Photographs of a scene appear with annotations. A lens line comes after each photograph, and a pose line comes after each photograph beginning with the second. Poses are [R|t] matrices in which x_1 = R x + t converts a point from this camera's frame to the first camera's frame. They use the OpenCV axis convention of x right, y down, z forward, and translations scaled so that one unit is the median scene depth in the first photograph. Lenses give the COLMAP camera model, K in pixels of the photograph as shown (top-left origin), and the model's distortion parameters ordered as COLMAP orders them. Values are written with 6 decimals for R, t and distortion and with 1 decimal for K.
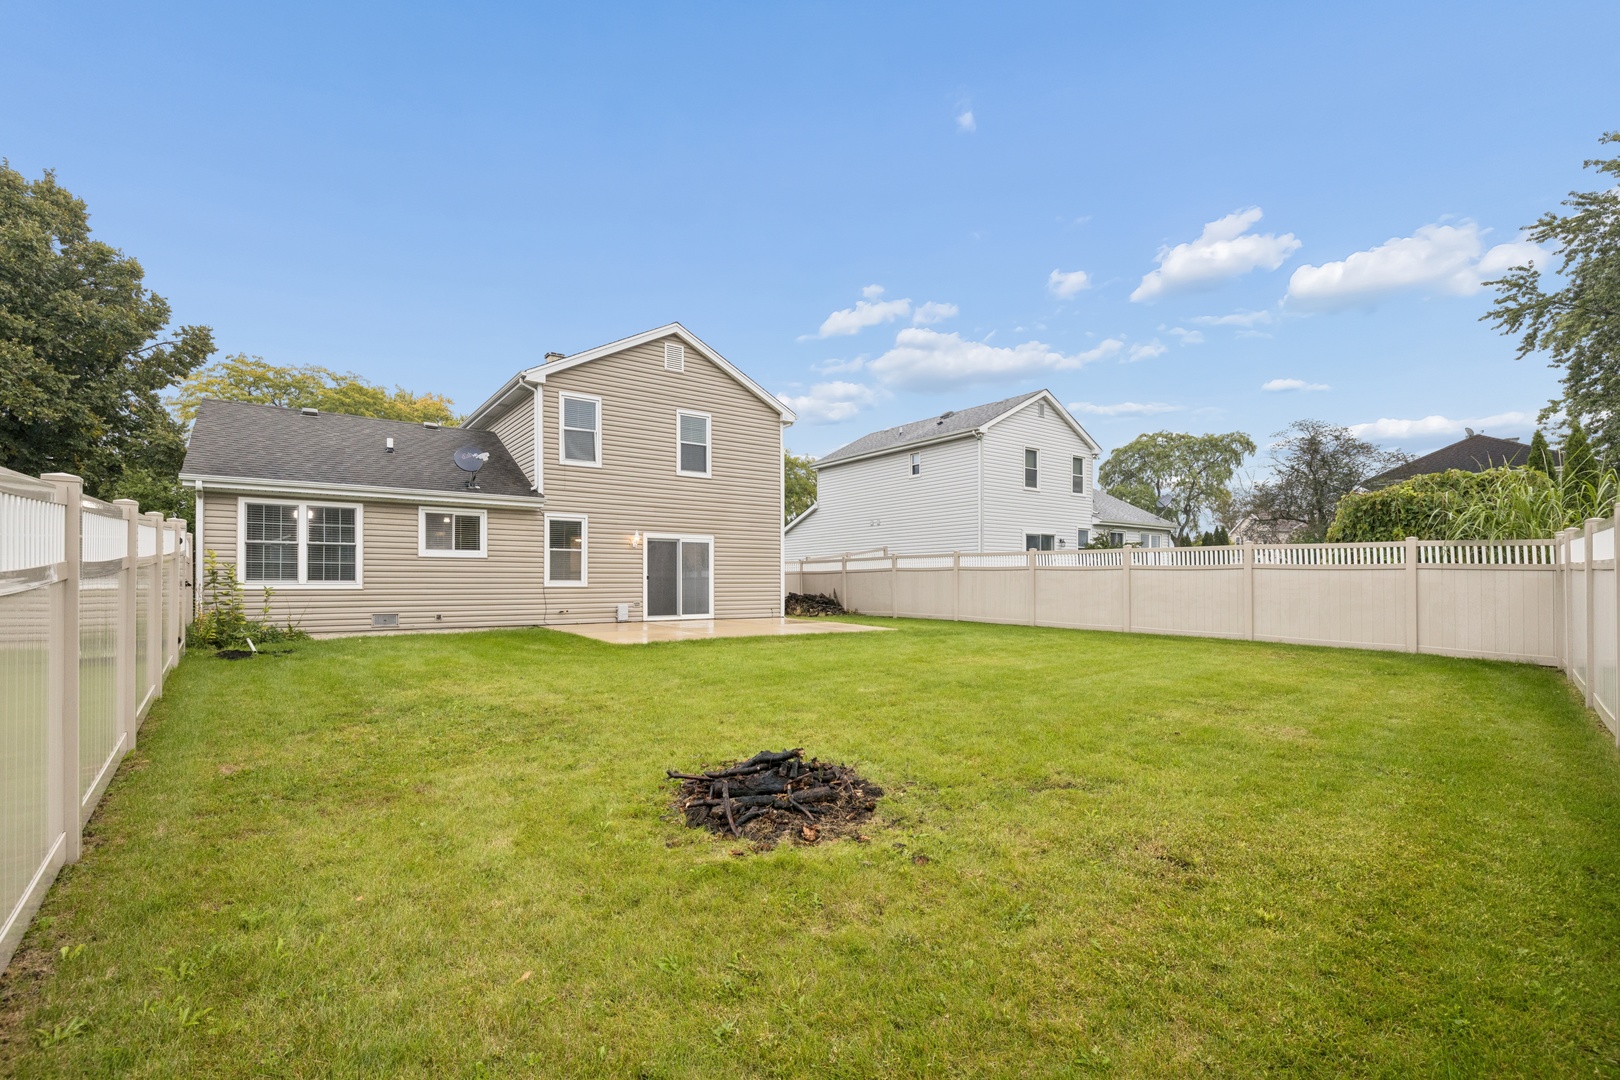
lens RADIAL K [[685.9, 0, 800.7], [0, 685.9, 533.1], [0, 0, 1]] dist [-0.001384, 0.000484]
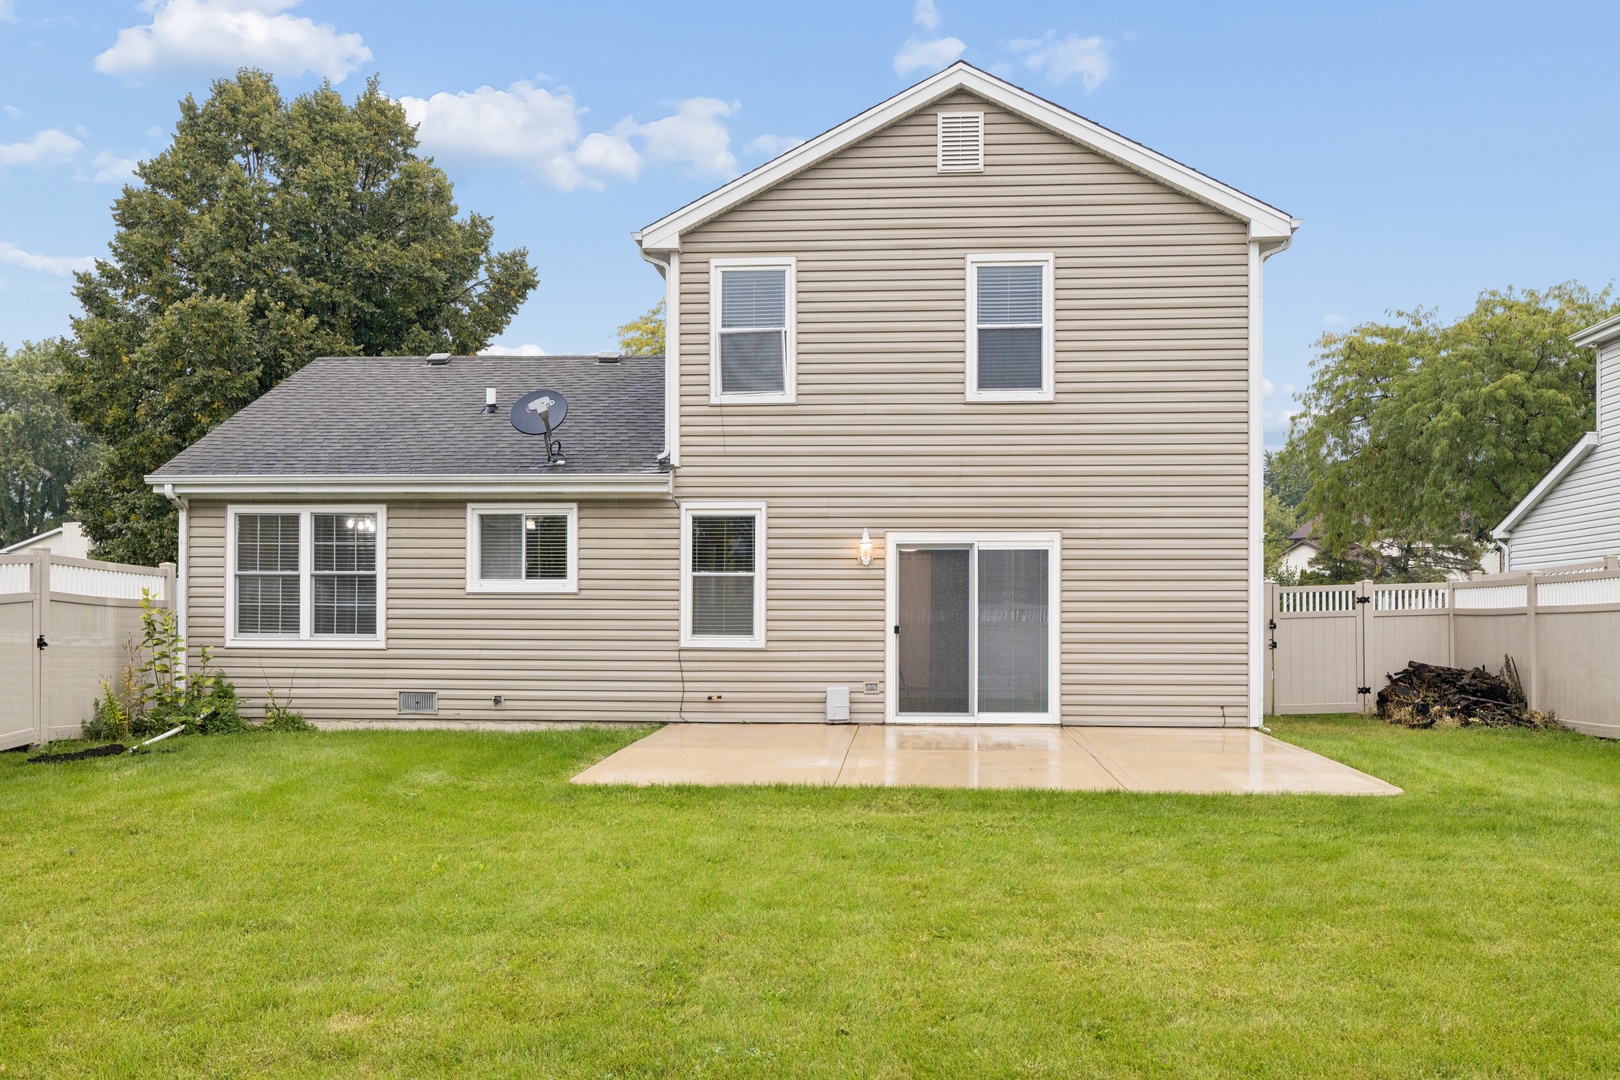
lens RADIAL K [[1291.6, 0, 807.9], [0, 1291.6, 545.4], [0, 0, 1]] dist [0.001777, -0.003237]
pose [[0.781567, -0.030255, -0.623087, 0.293899], [0.040480, 0.999178, 0.002258, 0.003871], [0.622506, -0.026987, 0.782150, 0.302843]]
